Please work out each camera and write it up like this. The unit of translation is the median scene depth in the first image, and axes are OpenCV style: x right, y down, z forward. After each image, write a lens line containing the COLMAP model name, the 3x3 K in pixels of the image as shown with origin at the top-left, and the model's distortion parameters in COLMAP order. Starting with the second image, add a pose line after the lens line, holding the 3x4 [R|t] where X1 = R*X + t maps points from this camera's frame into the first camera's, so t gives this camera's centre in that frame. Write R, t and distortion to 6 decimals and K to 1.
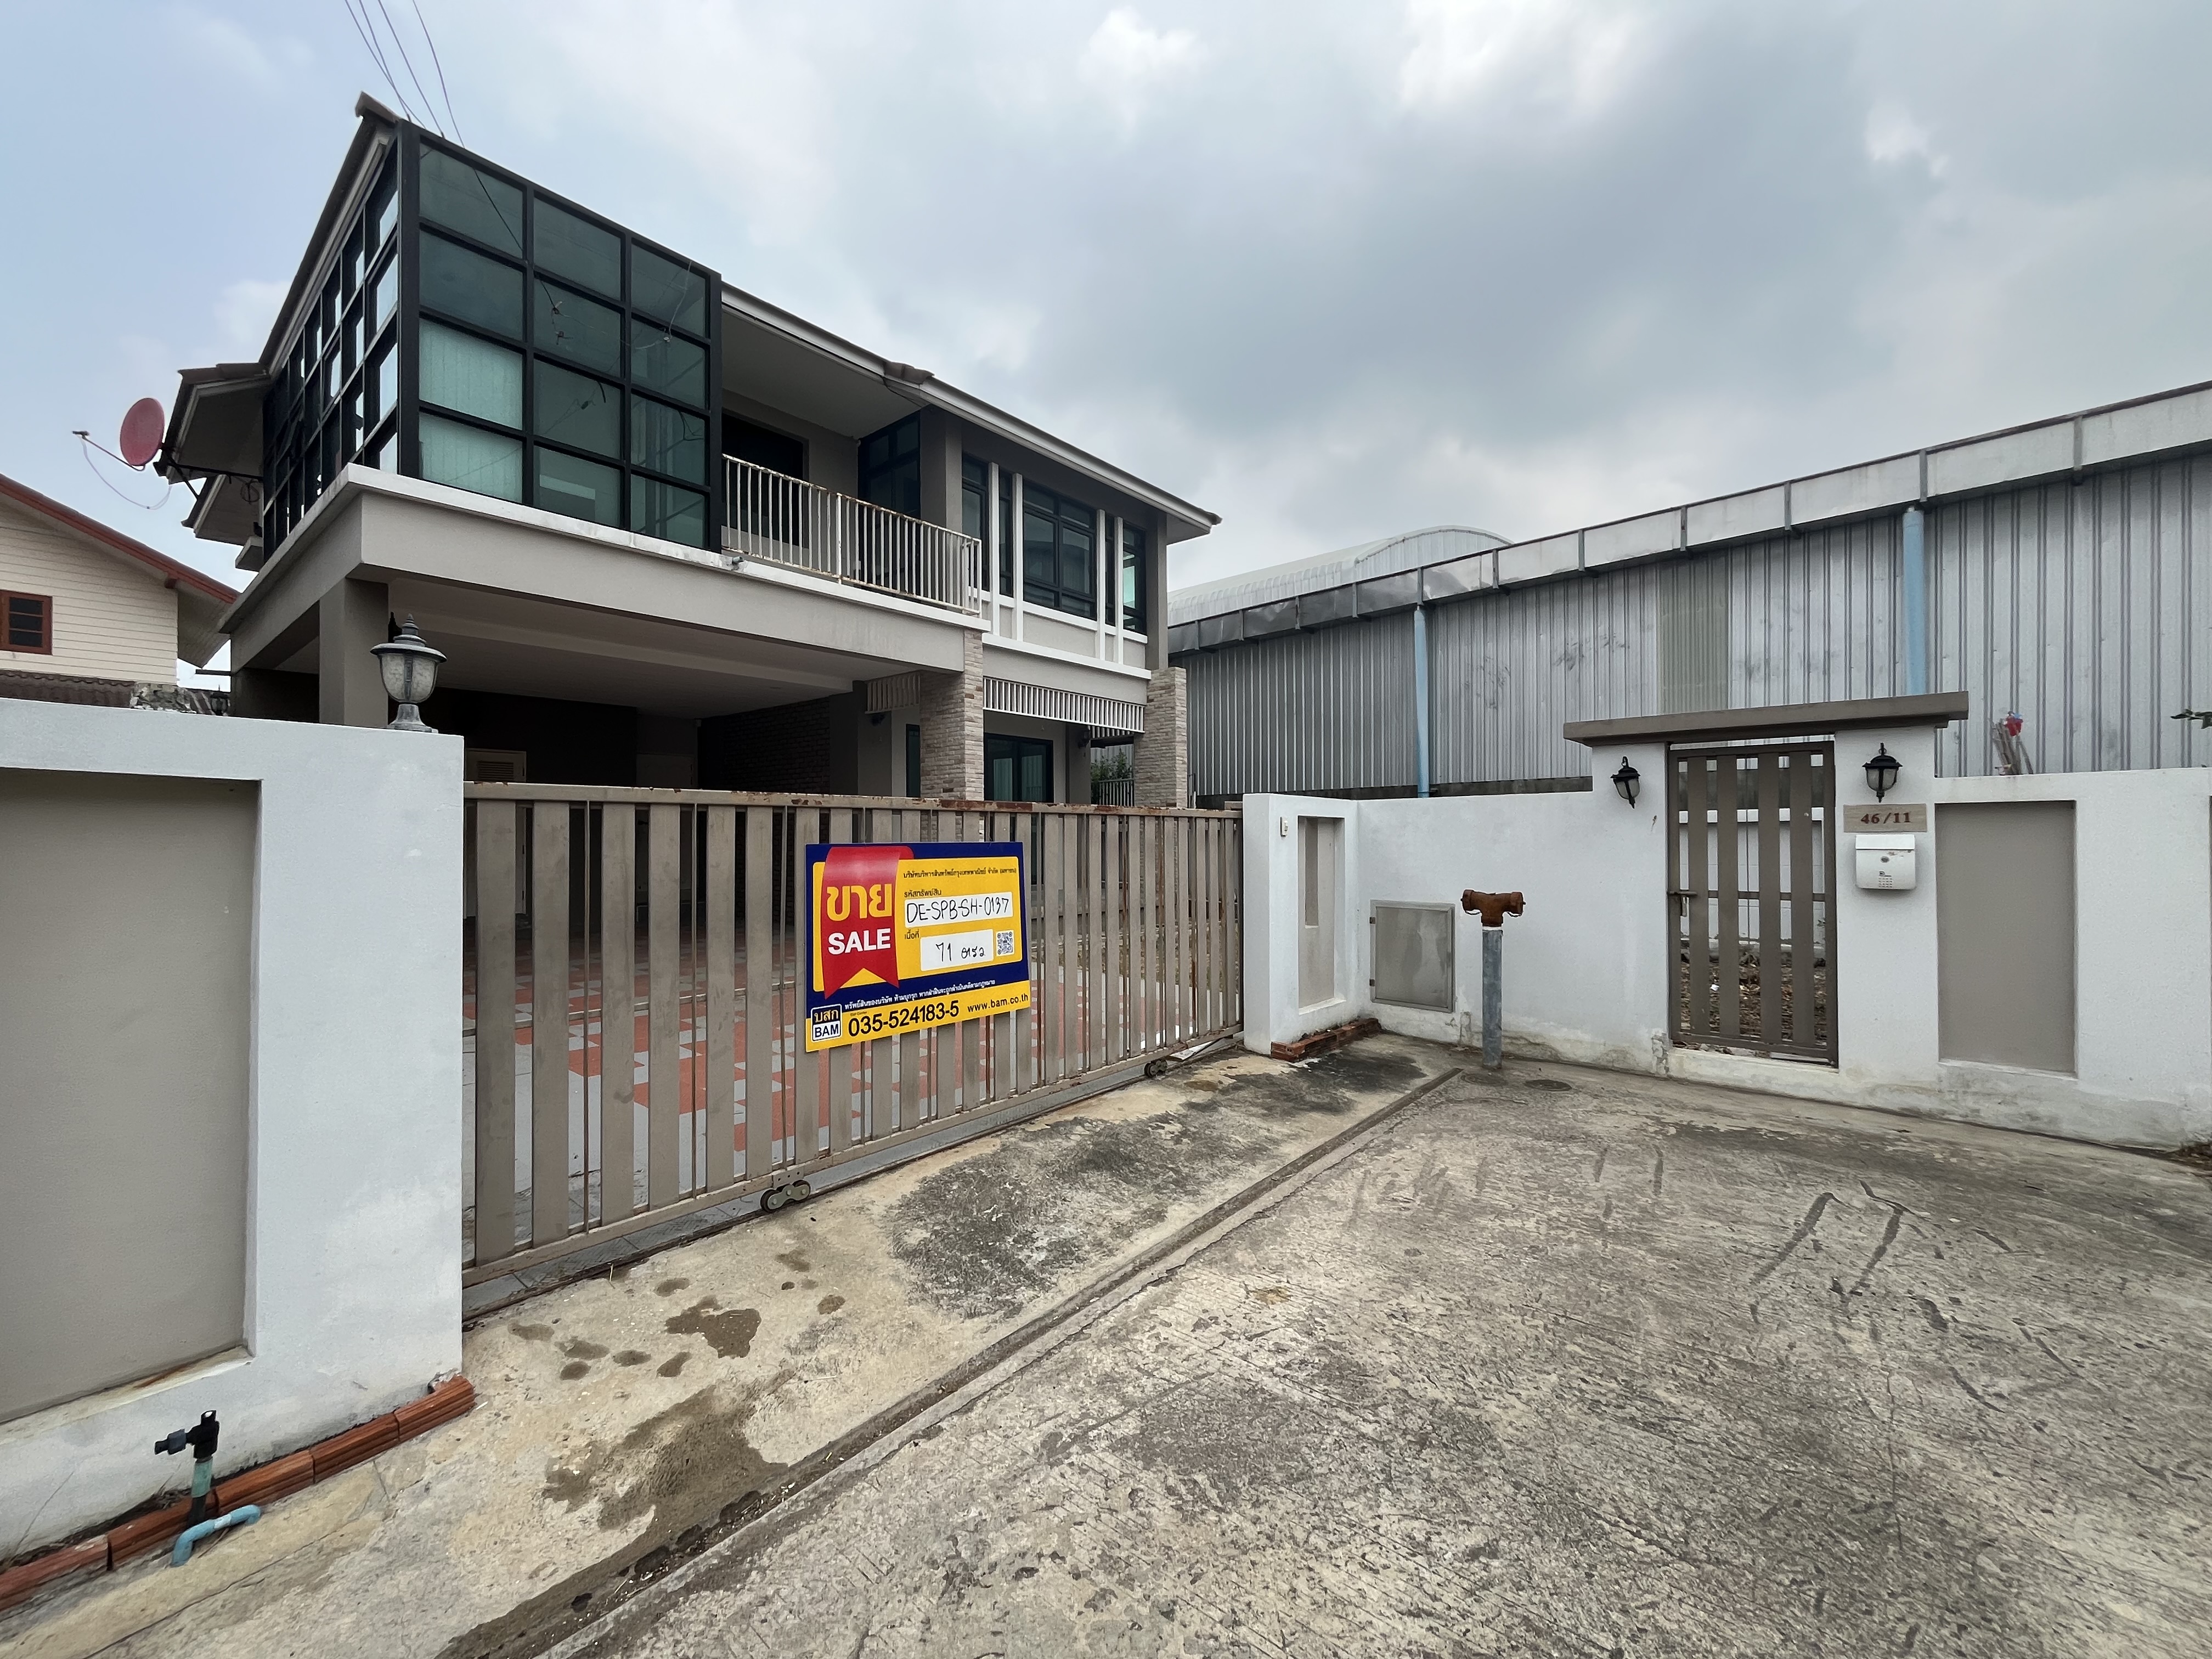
lens RADIAL K [[895.0, 0, 1098.0], [0, 895.0, 833.1], [0, 0, 1]] dist [-0.002576, -0.000598]
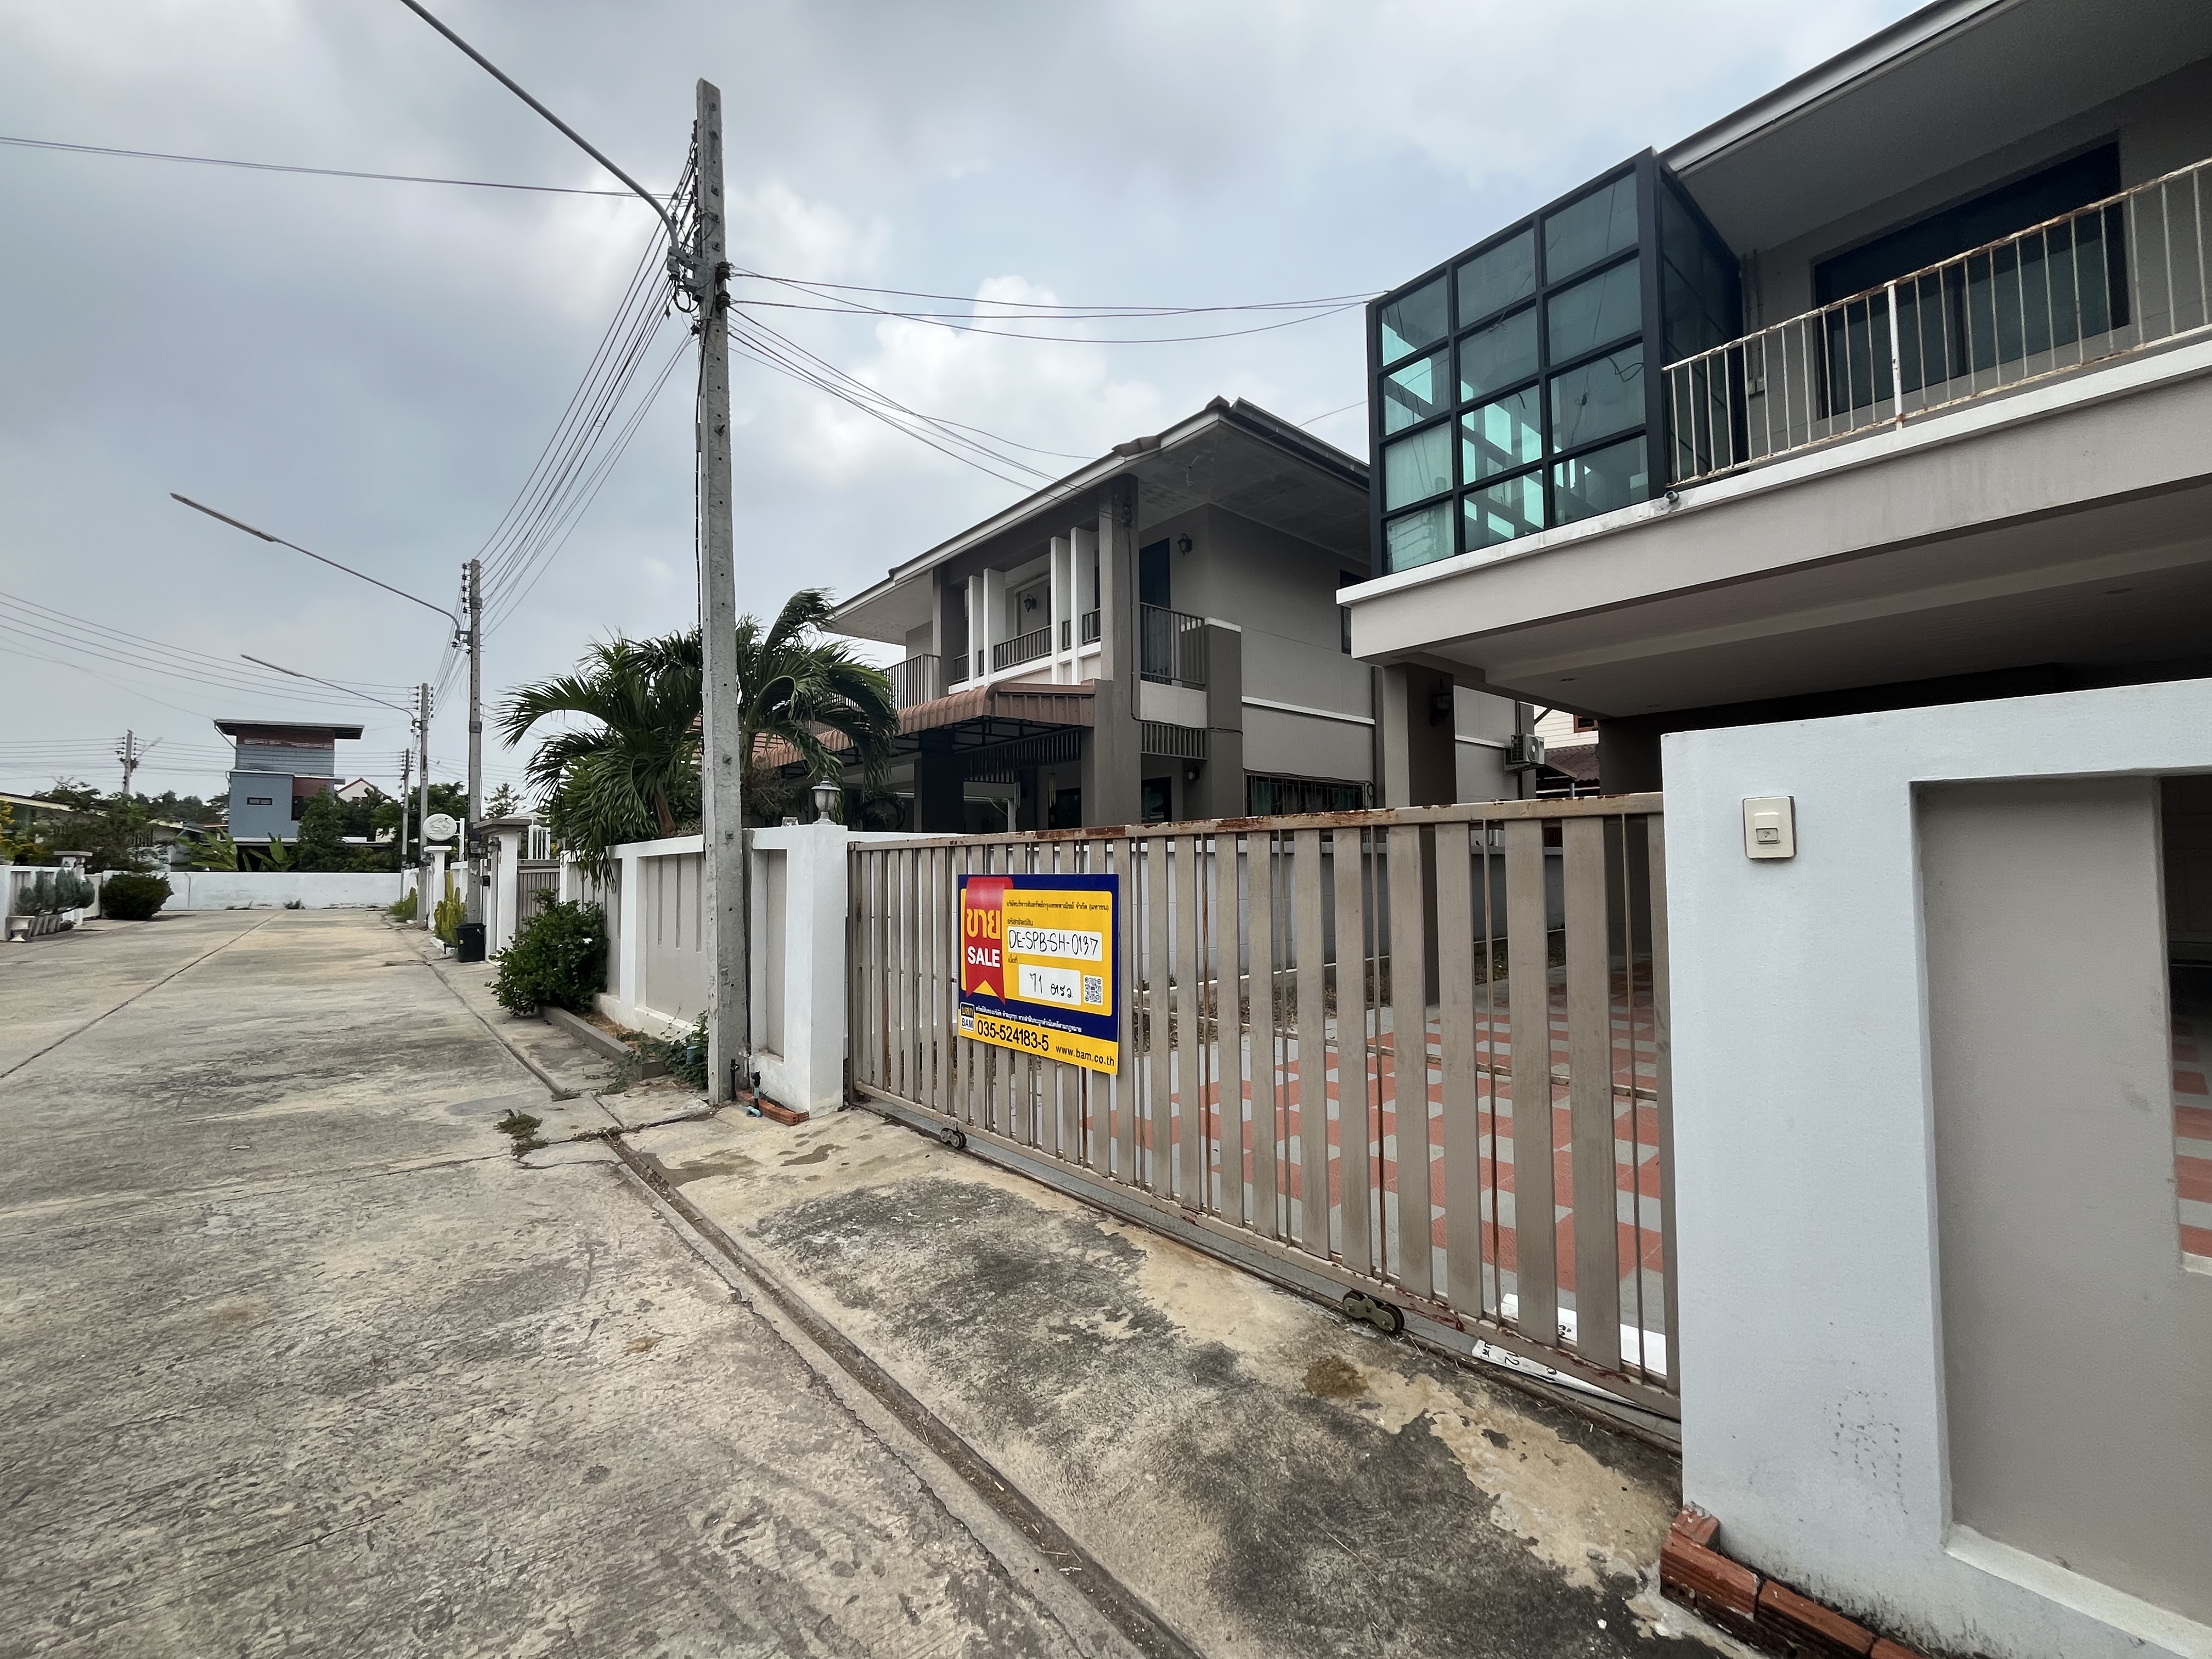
lens RADIAL K [[895.0, 0, 1098.0], [0, 895.0, 833.1], [0, 0, 1]] dist [-0.002576, -0.000598]
pose [[-0.169110, -0.034740, -0.984985, 0.833313], [0.014075, 0.999192, -0.037658, 0.003778], [0.985497, -0.020232, -0.168485, 1.277848]]
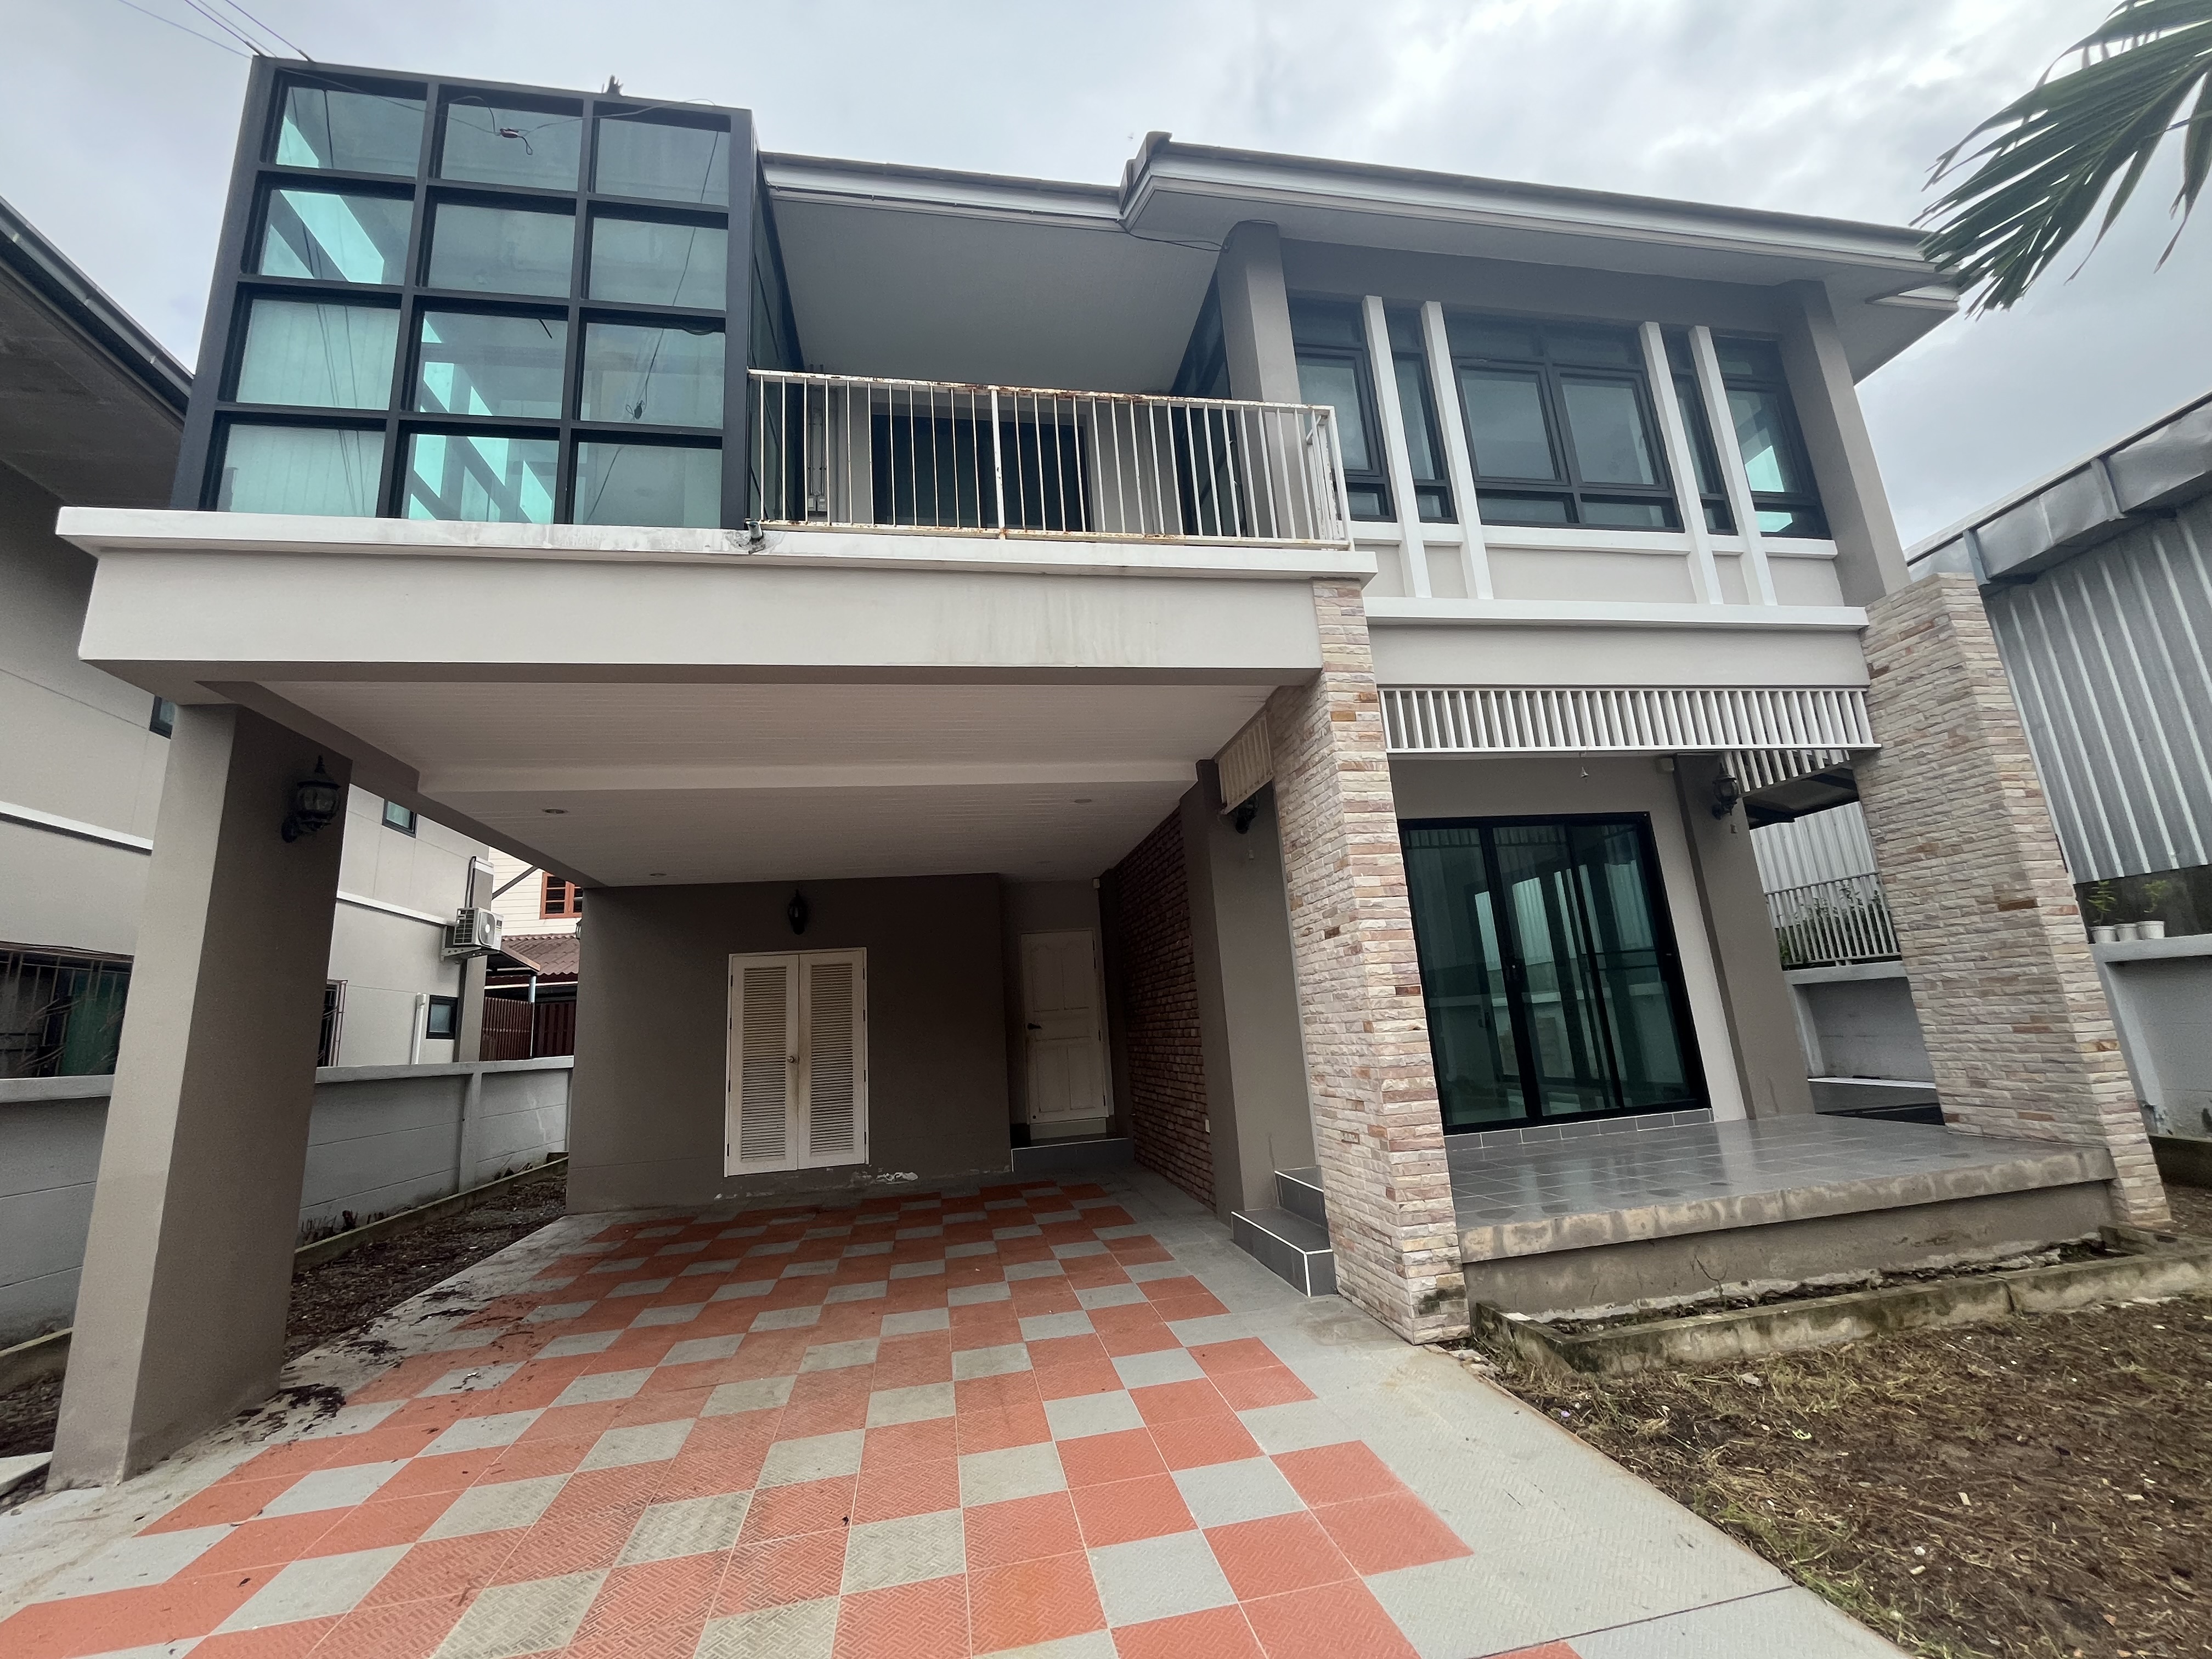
lens RADIAL K [[901.4, 0, 1106.0], [0, 901.4, 829.5], [0, 0, 1]] dist [-0.000091, -0.000235]
pose [[0.770308, -0.187664, -0.609433, 0.074903], [0.069177, 0.974667, -0.212692, -0.026355], [0.633909, 0.121680, 0.763776, 1.496860]]
